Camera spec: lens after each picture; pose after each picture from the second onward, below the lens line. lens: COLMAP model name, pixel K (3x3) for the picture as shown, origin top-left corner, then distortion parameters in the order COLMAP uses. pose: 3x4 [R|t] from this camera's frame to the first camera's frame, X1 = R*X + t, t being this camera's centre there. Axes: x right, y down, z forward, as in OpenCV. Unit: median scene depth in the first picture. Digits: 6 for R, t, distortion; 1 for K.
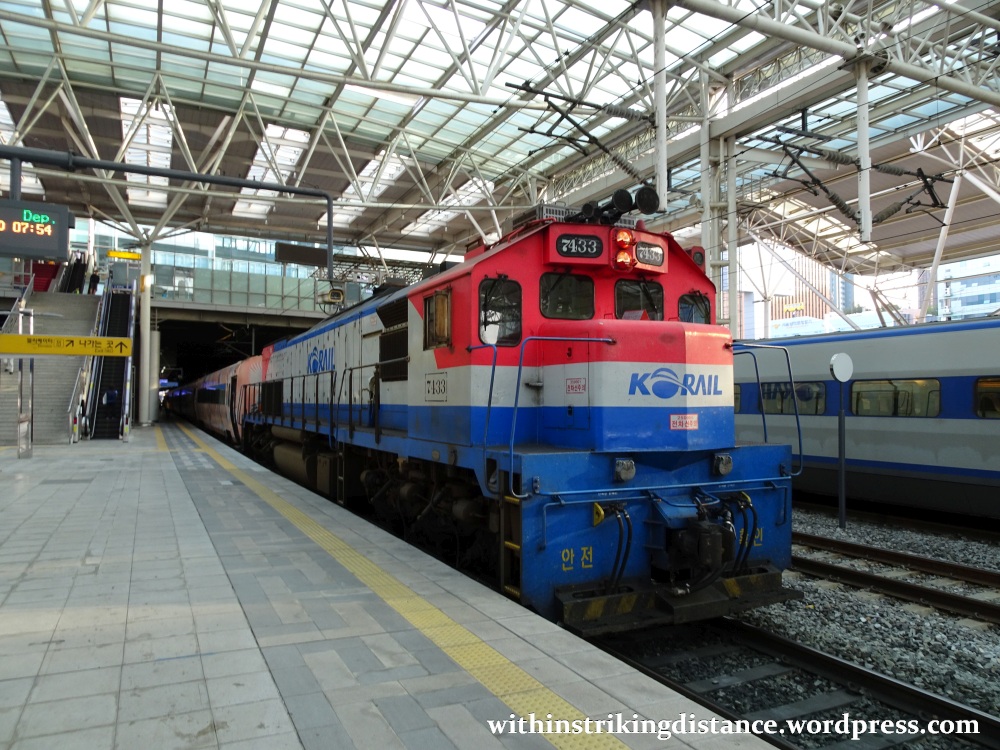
lens RADIAL K [[709.3, 0, 500.6], [0, 709.3, 376.4], [0, 0, 1]] dist [0.041548, -0.001342]
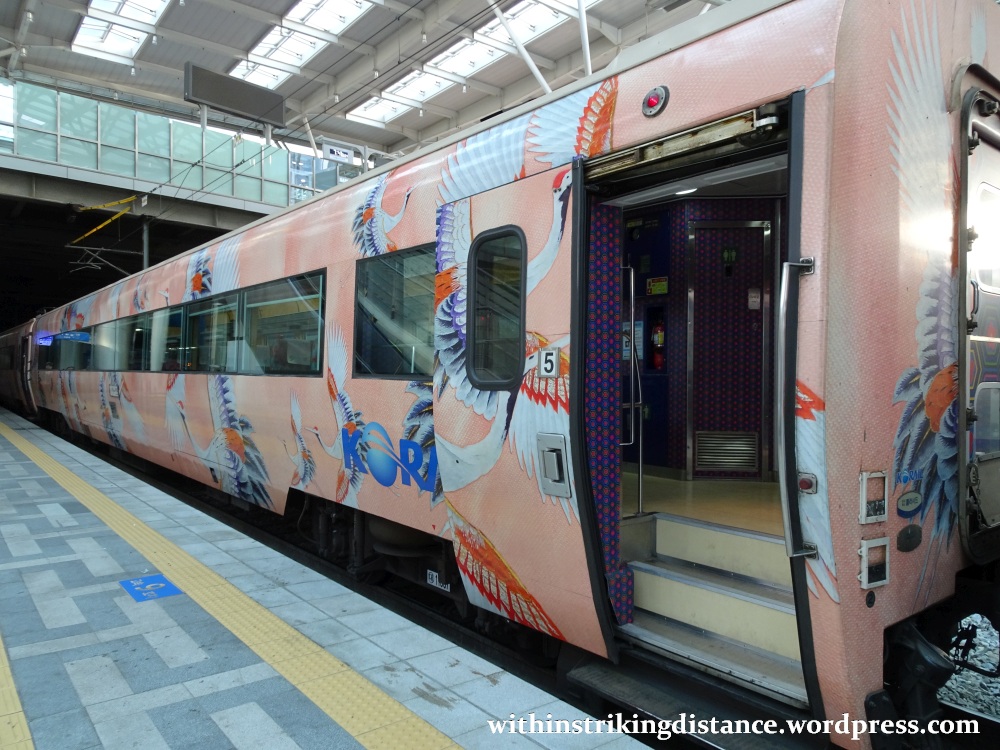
lens RADIAL K [[709.3, 0, 498.0], [0, 709.3, 374.2], [0, 0, 1]] dist [0.041548, -0.001342]
pose [[0.976597, 0.002195, 0.215068, -0.156717], [-0.010971, 0.999155, 0.039619, 0.014065], [-0.214799, -0.041052, 0.975795, 0.323007]]
